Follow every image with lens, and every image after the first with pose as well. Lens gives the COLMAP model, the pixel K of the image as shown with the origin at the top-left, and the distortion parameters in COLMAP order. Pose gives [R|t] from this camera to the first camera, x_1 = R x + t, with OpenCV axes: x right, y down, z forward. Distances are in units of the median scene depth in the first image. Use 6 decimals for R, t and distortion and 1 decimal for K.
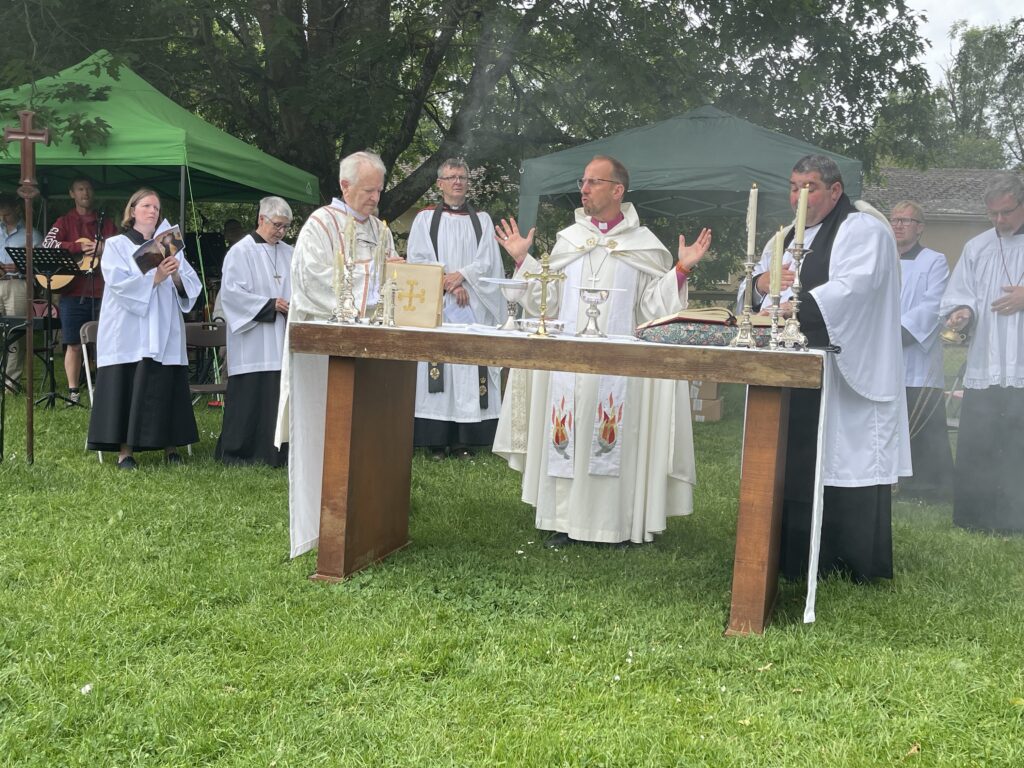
lens RADIAL K [[1091.8, 0, 518.9], [0, 1091.8, 378.4], [0, 0, 1]] dist [0.022374, 0.000000]
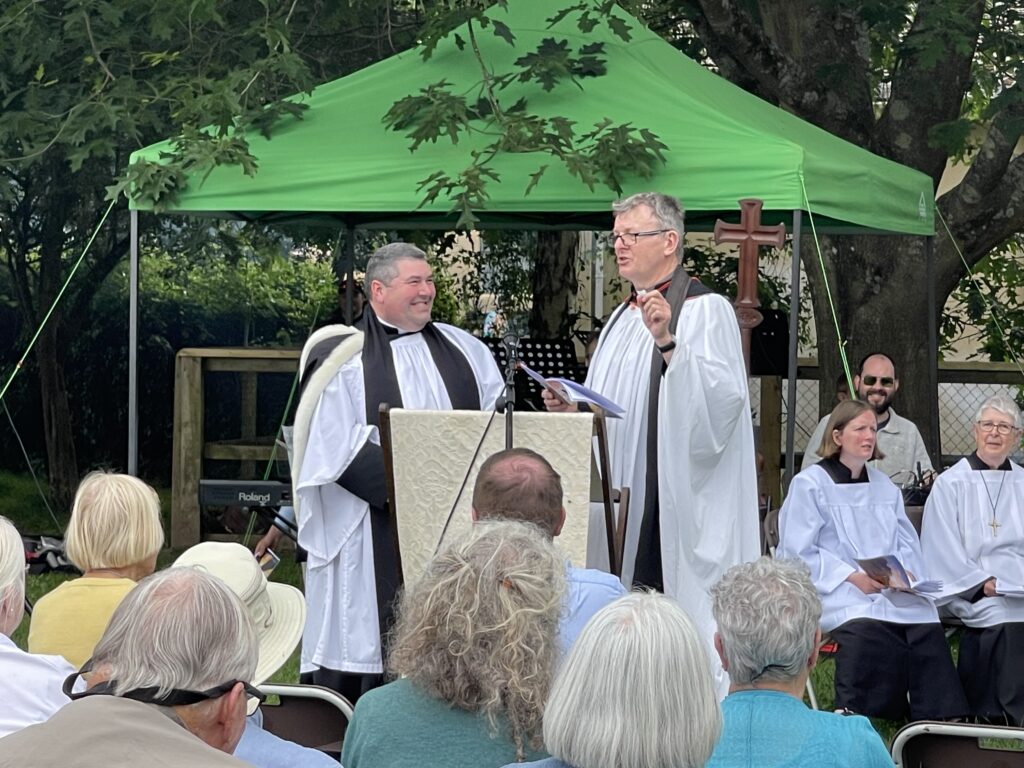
lens RADIAL K [[3646.5, 0, 512.7], [0, 3646.5, 382.9], [0, 0, 1]] dist [0.056310, 0.000000]
pose [[0.989341, -0.014406, -0.144905, -0.272832], [0.005813, 0.998208, -0.059551, -0.000692], [0.145503, 0.058074, 0.987652, -1.201408]]
